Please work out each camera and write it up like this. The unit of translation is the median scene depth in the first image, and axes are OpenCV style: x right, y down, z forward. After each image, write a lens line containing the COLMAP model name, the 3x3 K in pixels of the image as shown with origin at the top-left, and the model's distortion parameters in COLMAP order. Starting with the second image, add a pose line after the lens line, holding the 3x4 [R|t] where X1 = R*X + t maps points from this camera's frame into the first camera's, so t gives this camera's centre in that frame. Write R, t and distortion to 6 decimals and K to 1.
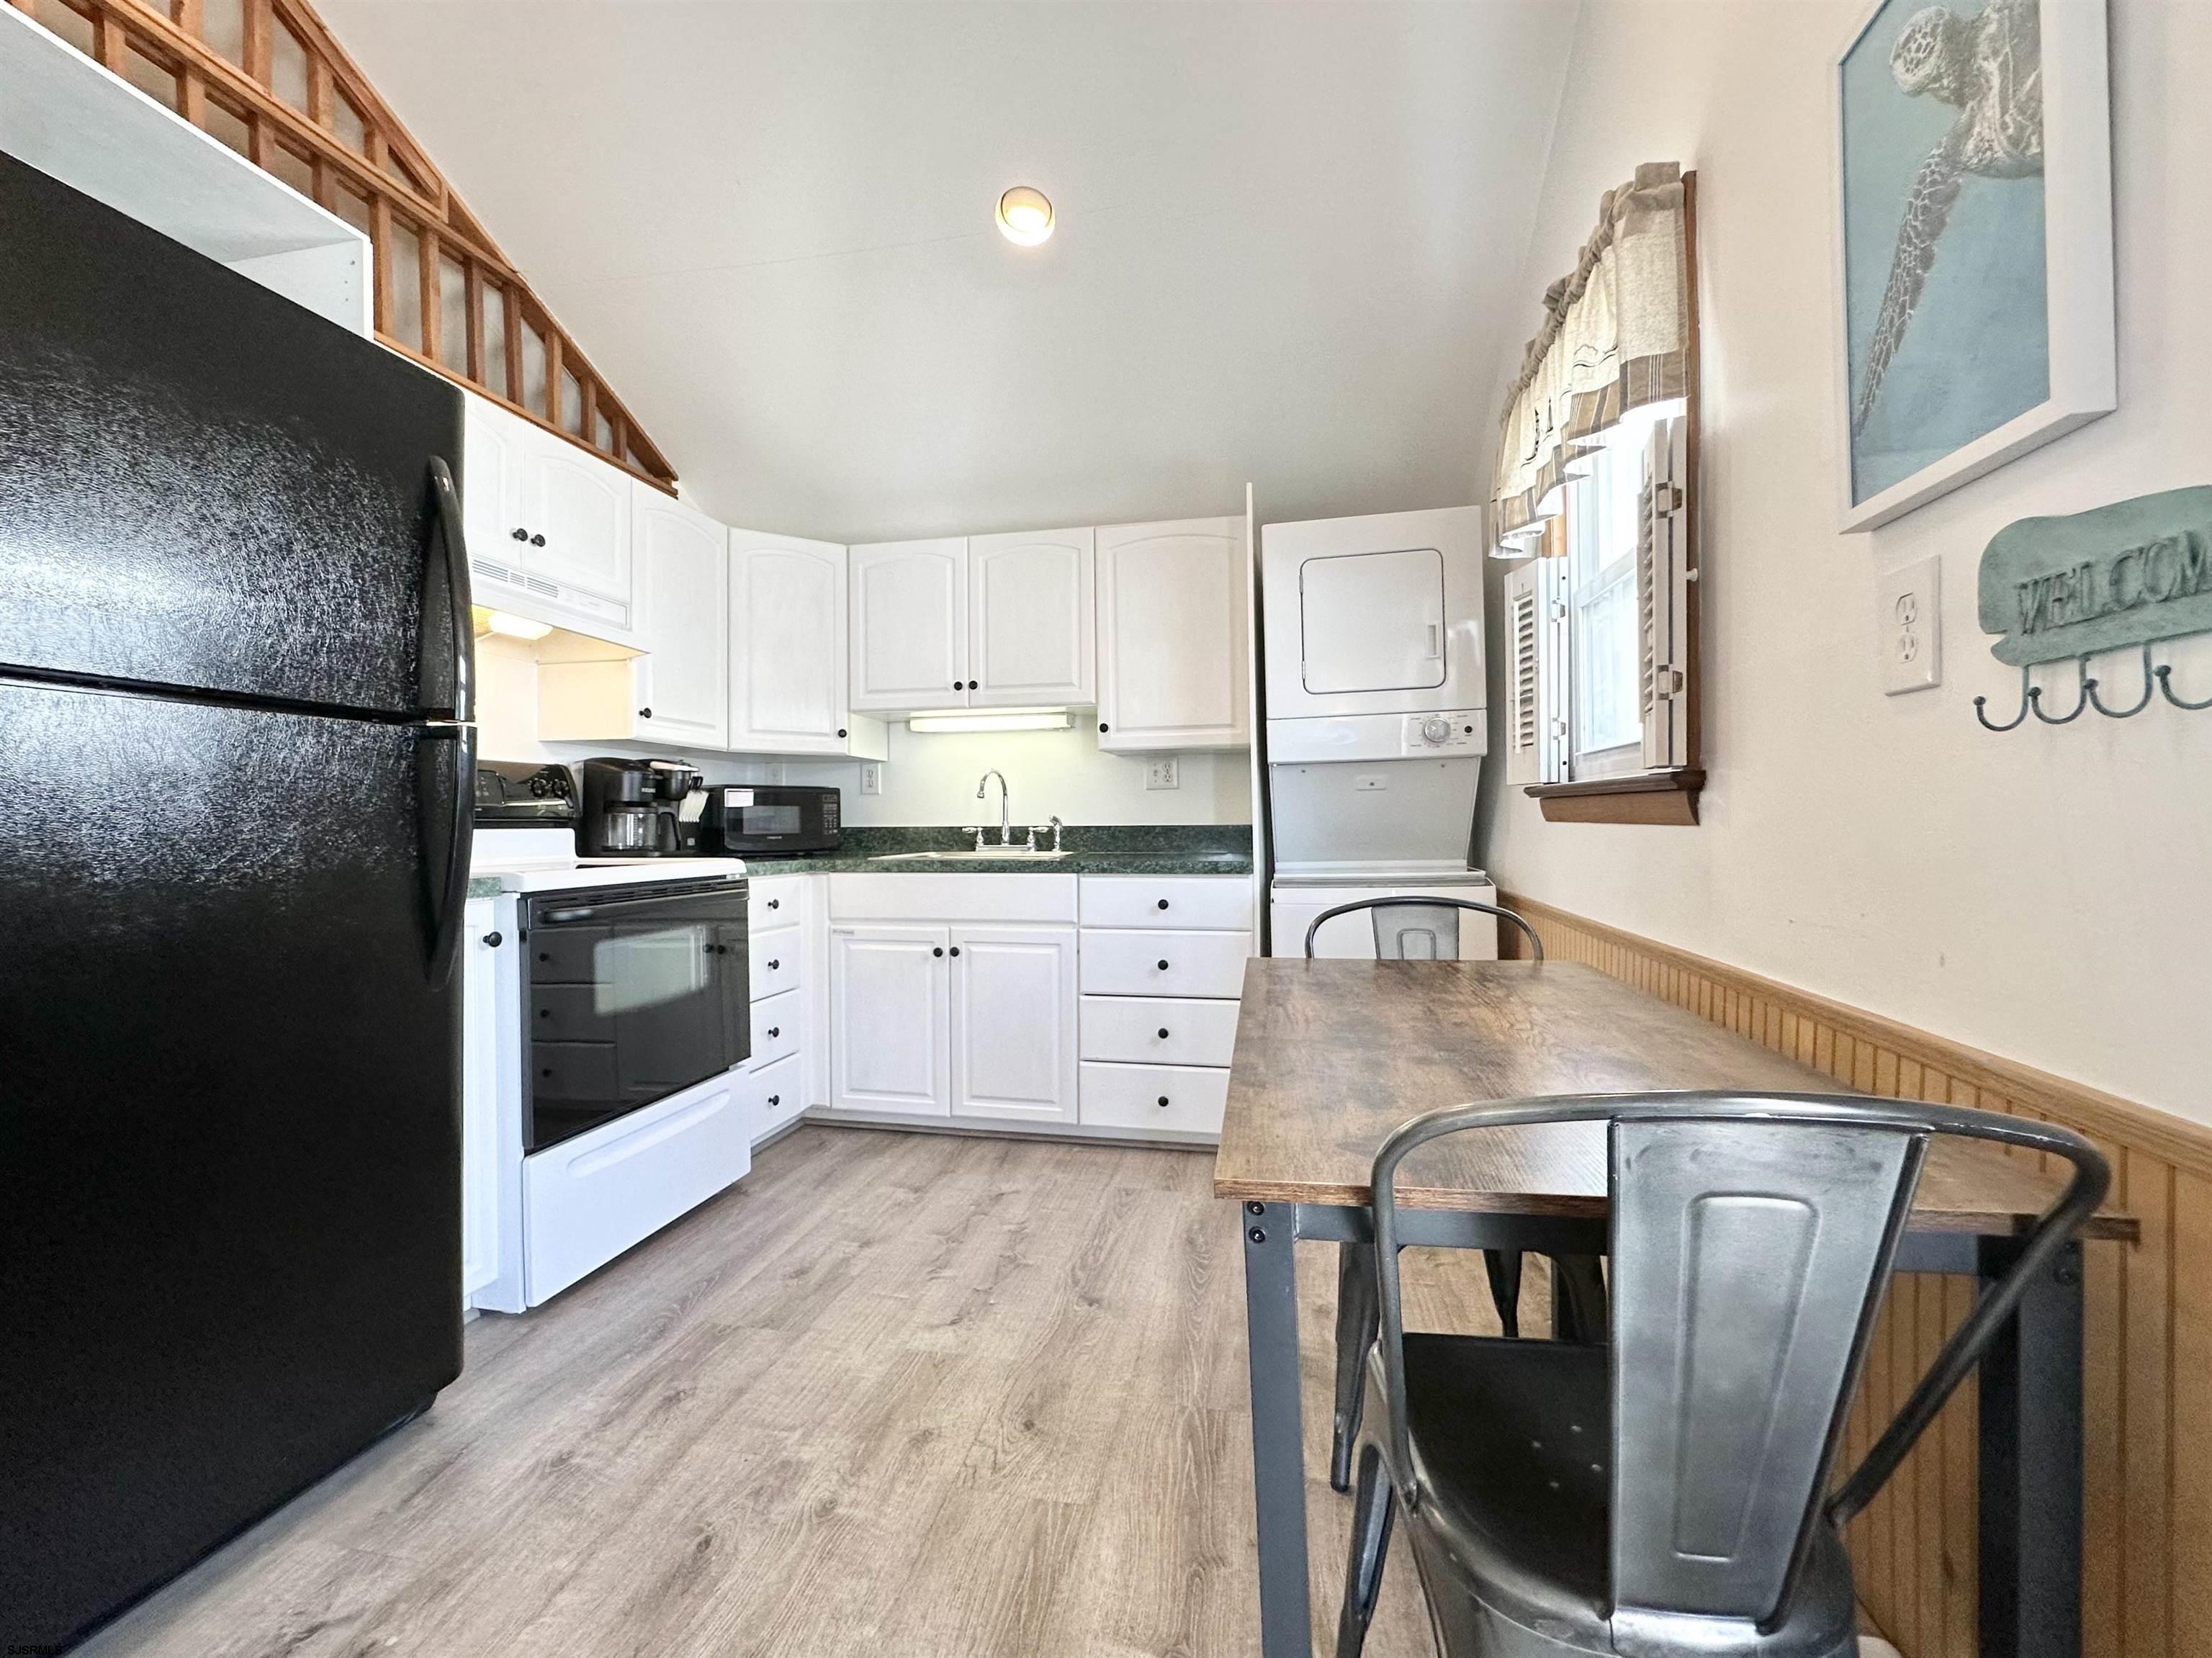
lens RADIAL K [[929.1, 0, 1127.6], [0, 929.1, 810.0], [0, 0, 1]] dist [-0.006827, 0.000845]
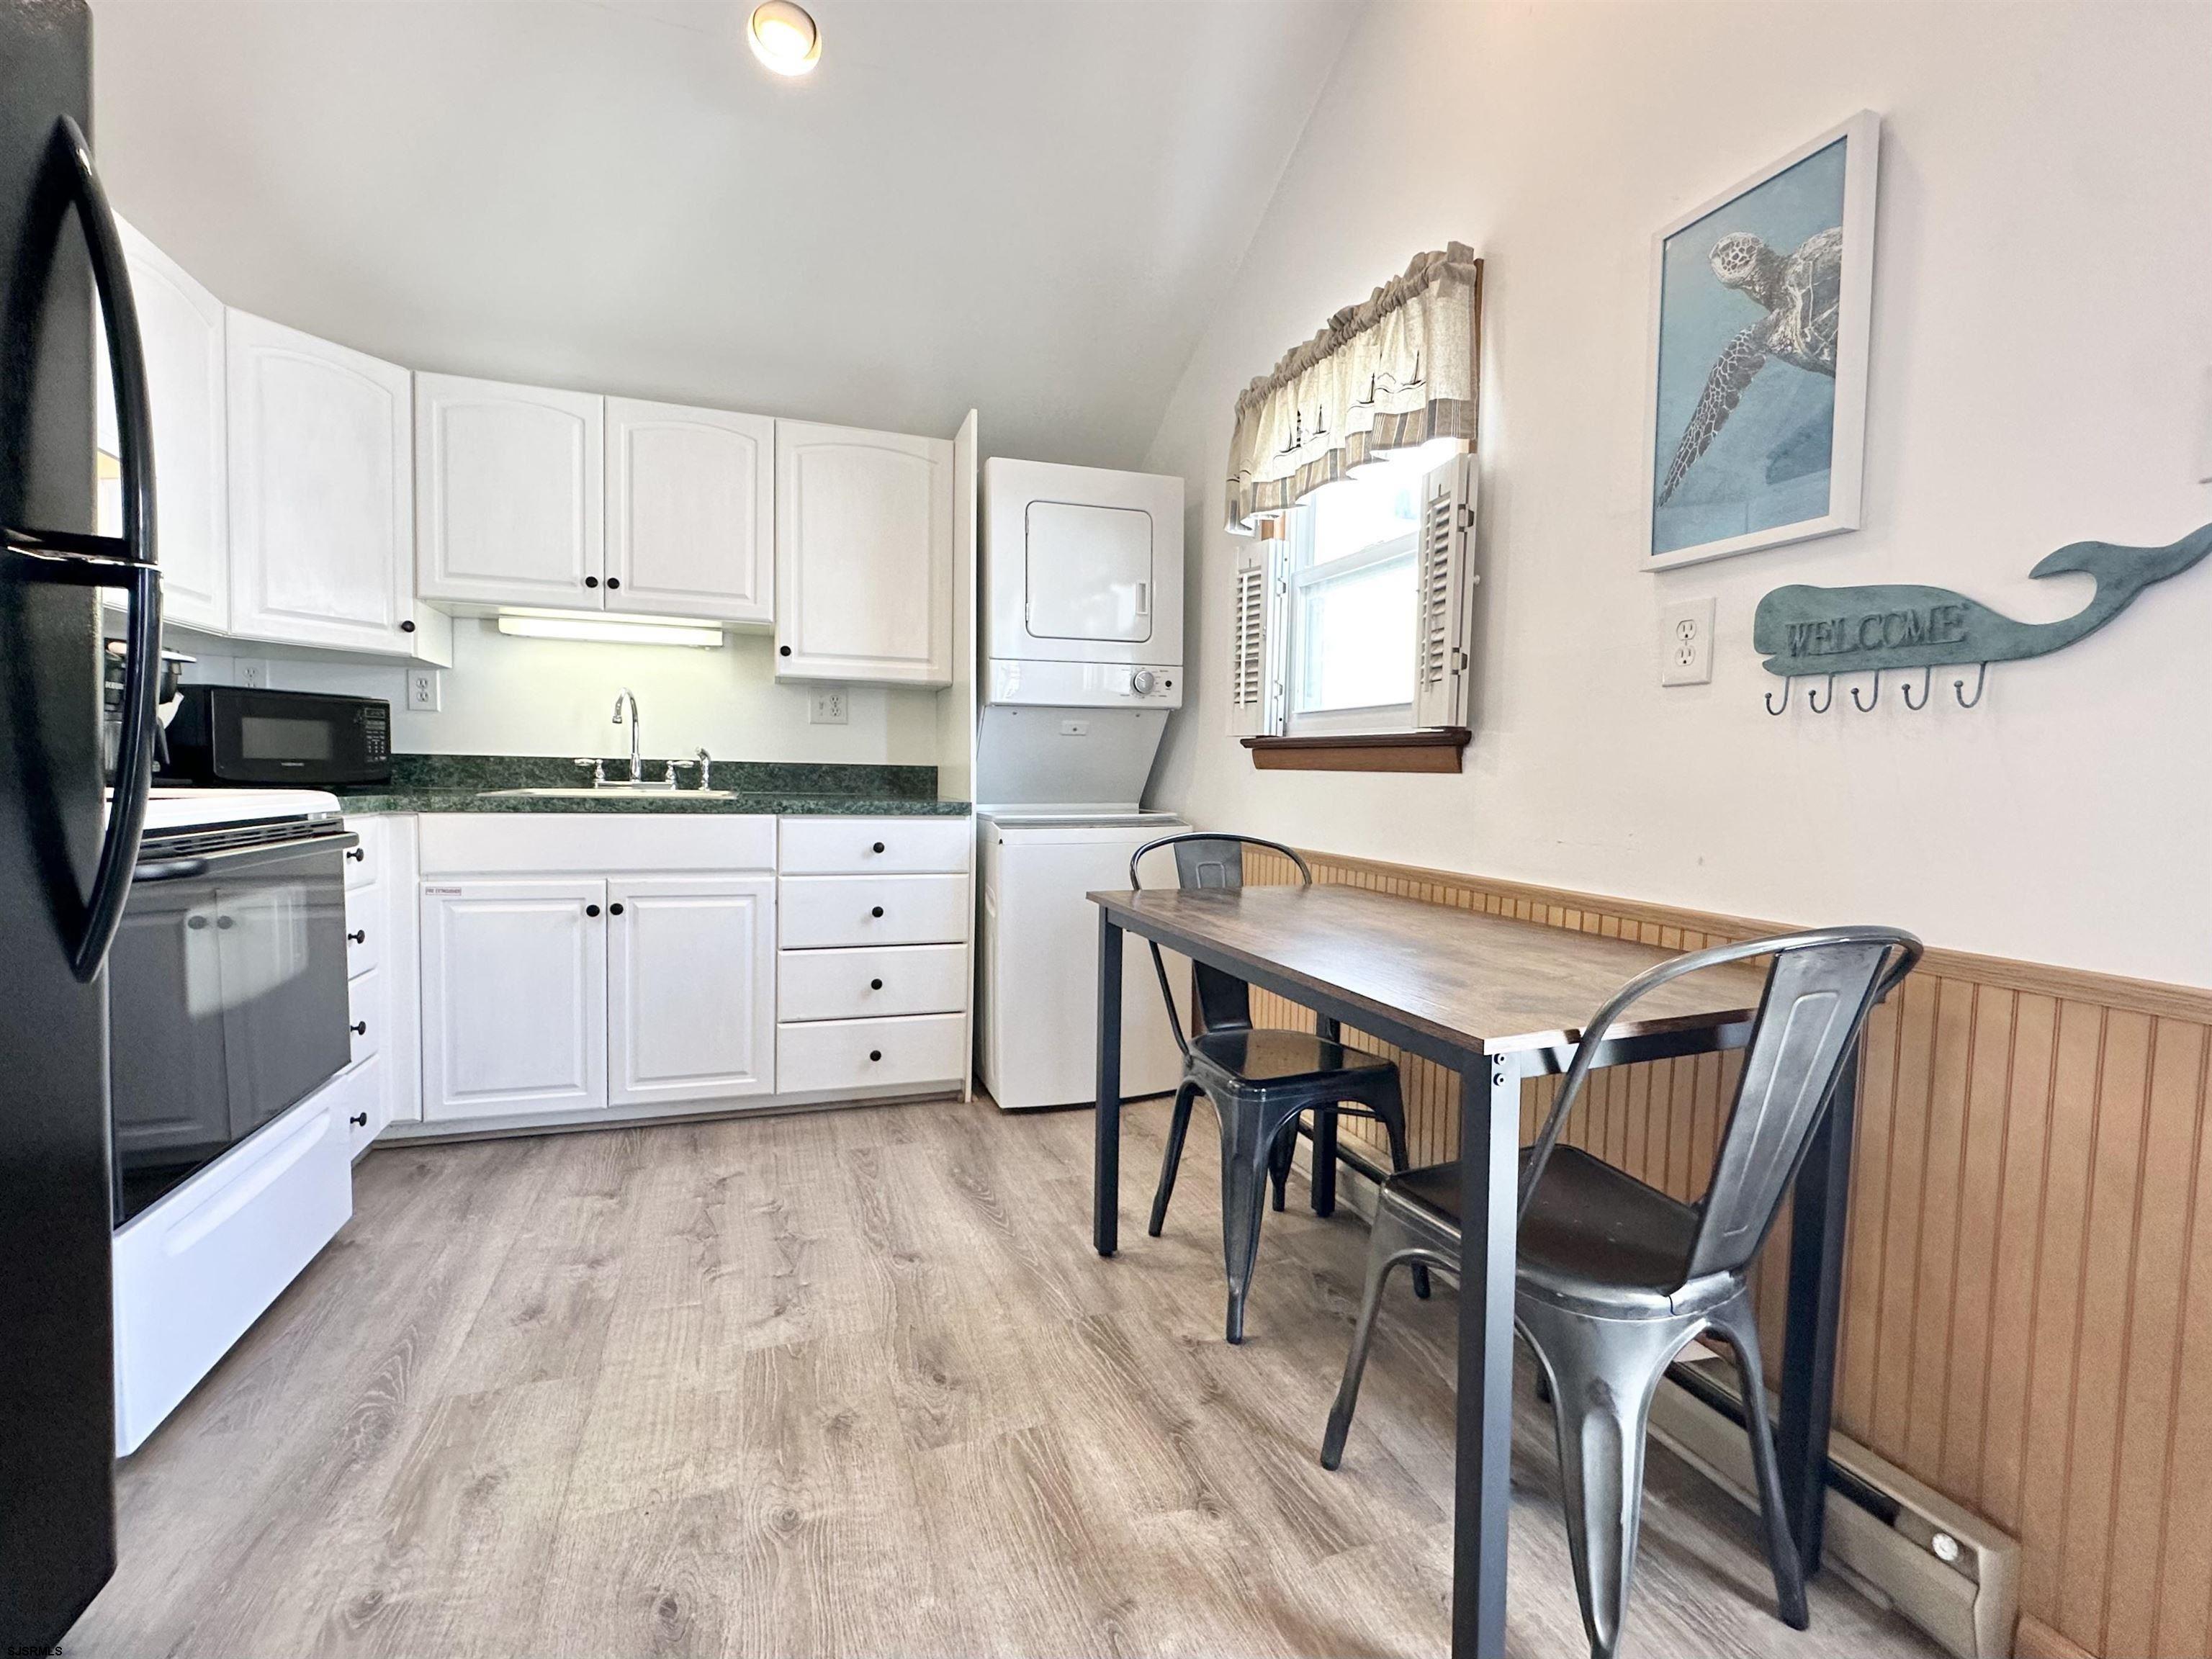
lens RADIAL K [[967.4, 0, 1136.3], [0, 967.4, 808.6], [0, 0, 1]] dist [-0.007280, 0.001195]
pose [[0.853542, 0.005858, 0.520992, -0.308576], [-0.033360, 0.998500, 0.043426, 0.014448], [-0.519956, -0.054447, 0.852456, 0.047042]]
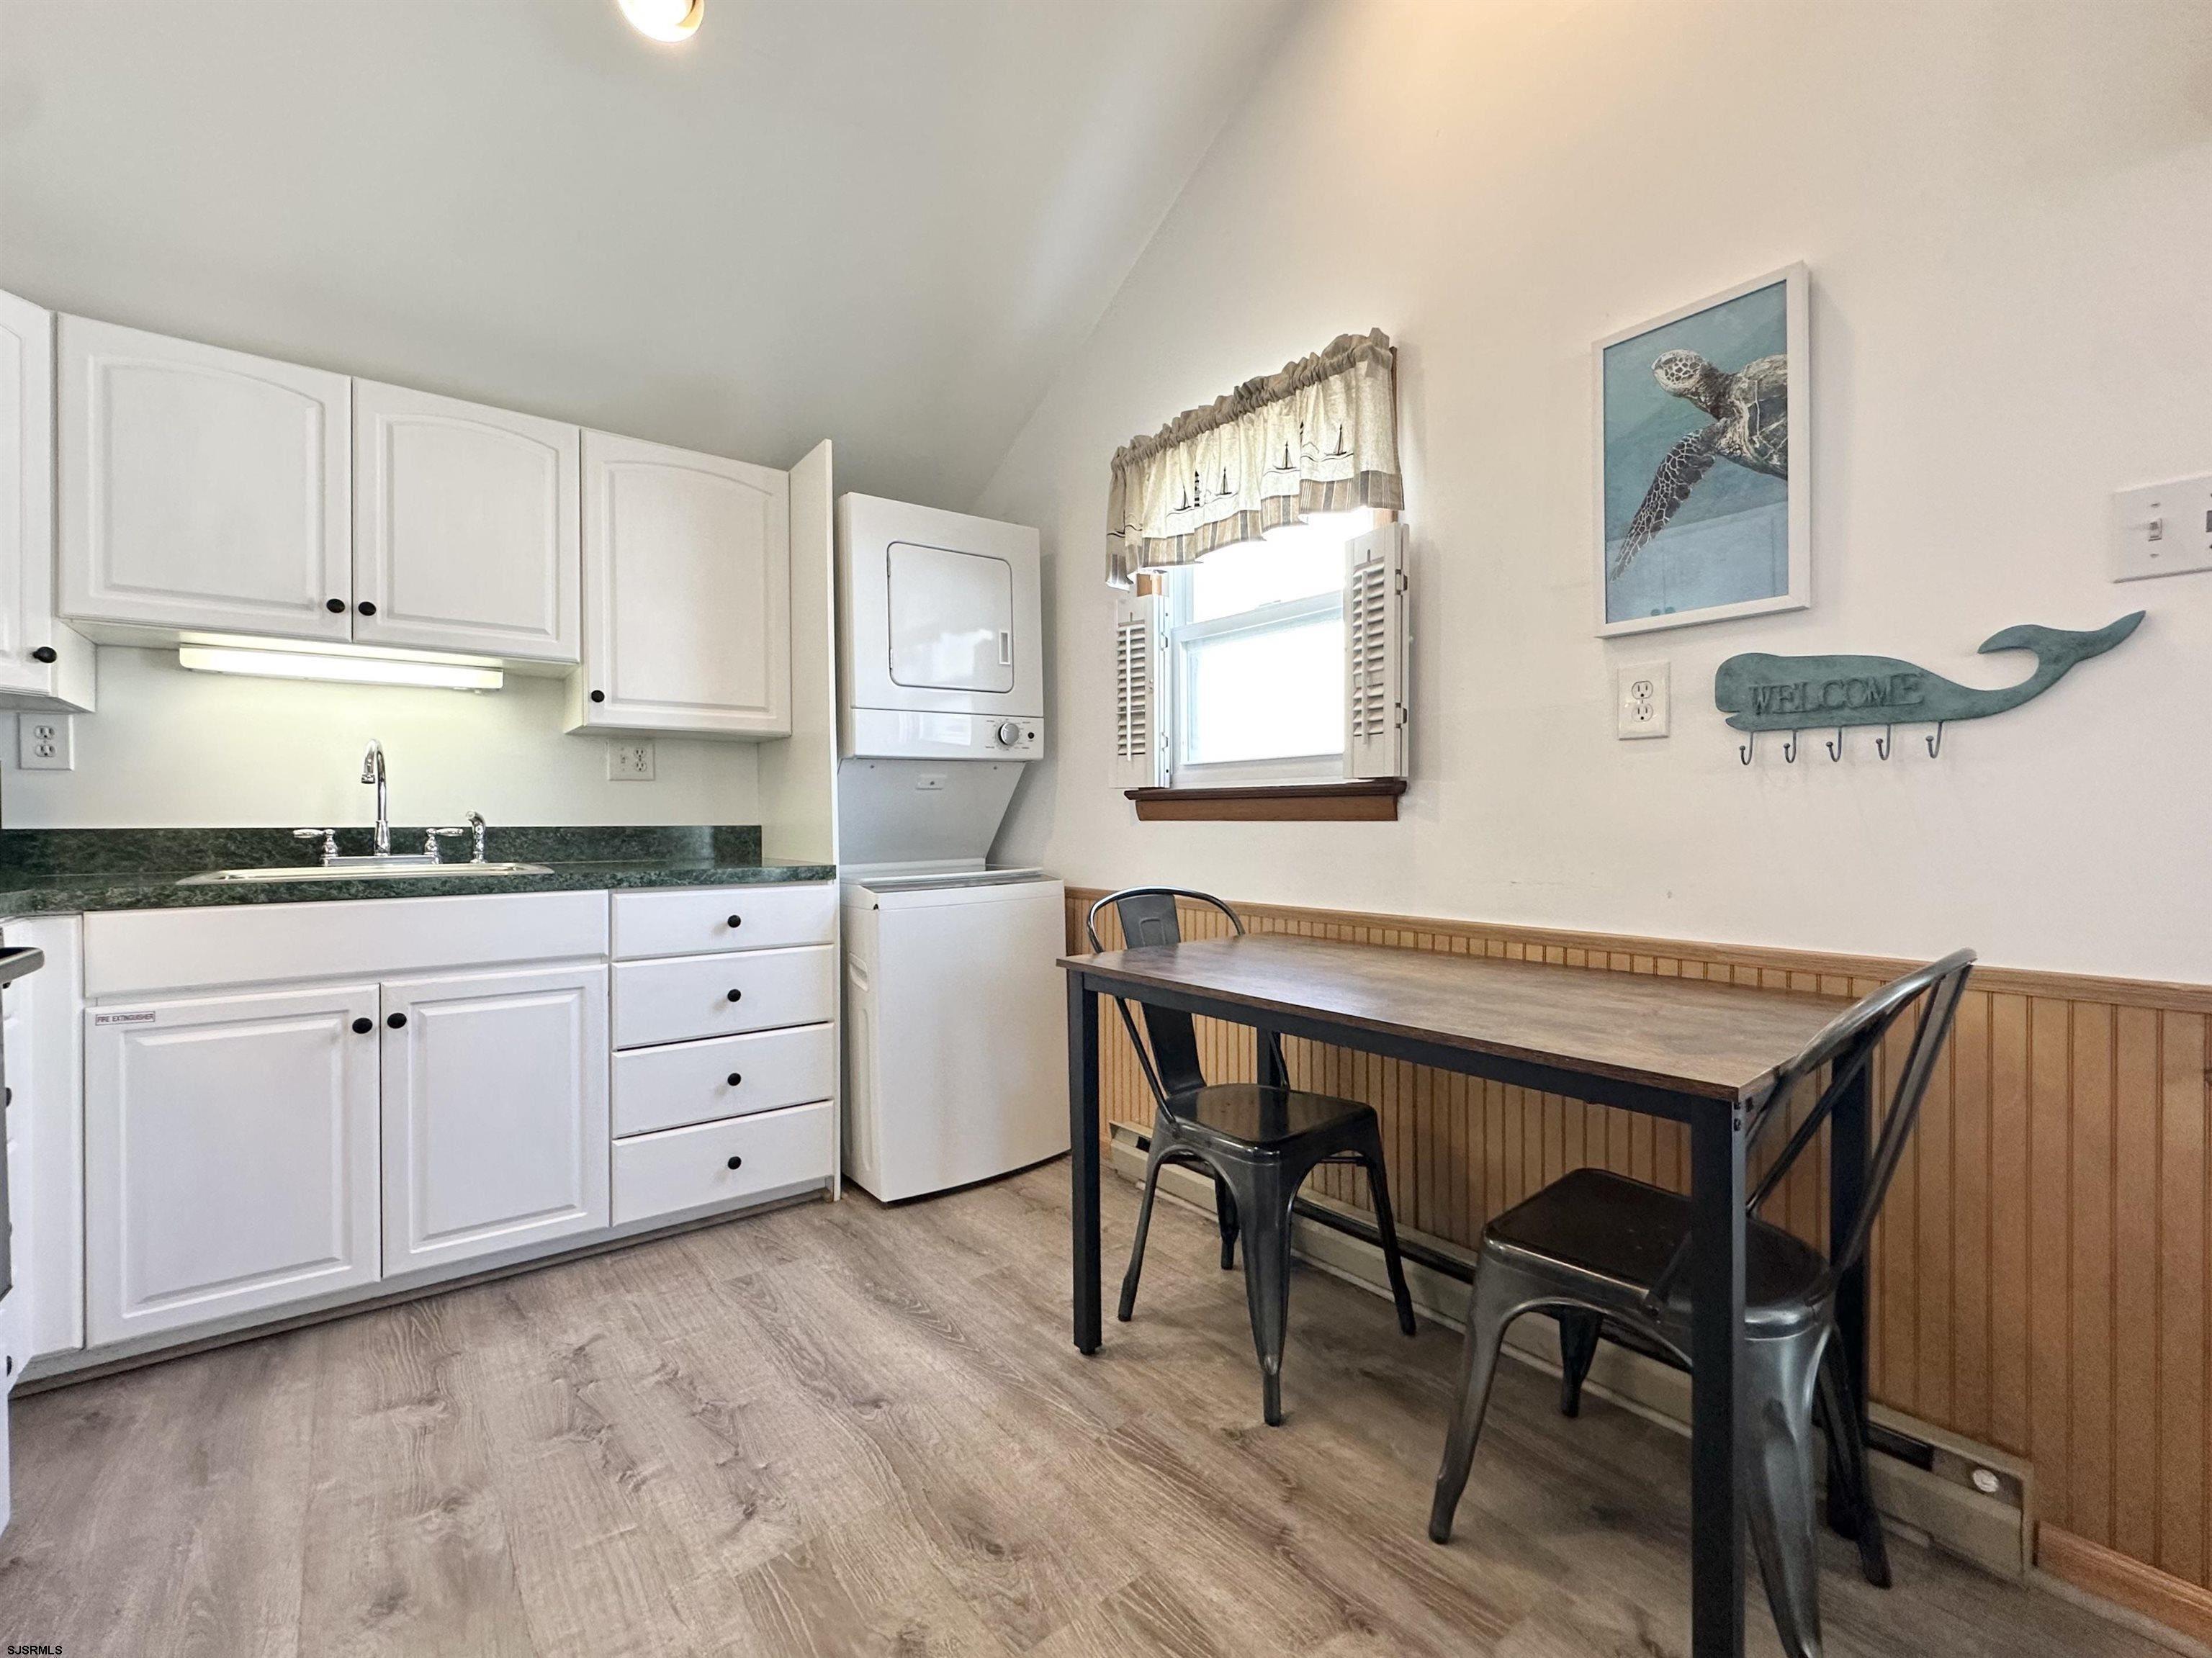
lens RADIAL K [[929.1, 0, 1132.8], [0, 929.1, 811.8], [0, 0, 1]] dist [-0.006827, 0.000845]
pose [[0.651322, 0.011495, 0.758714, -0.440974], [-0.007979, 0.999934, -0.008300, 0.011619], [-0.758759, -0.000648, 0.651371, 0.251774]]
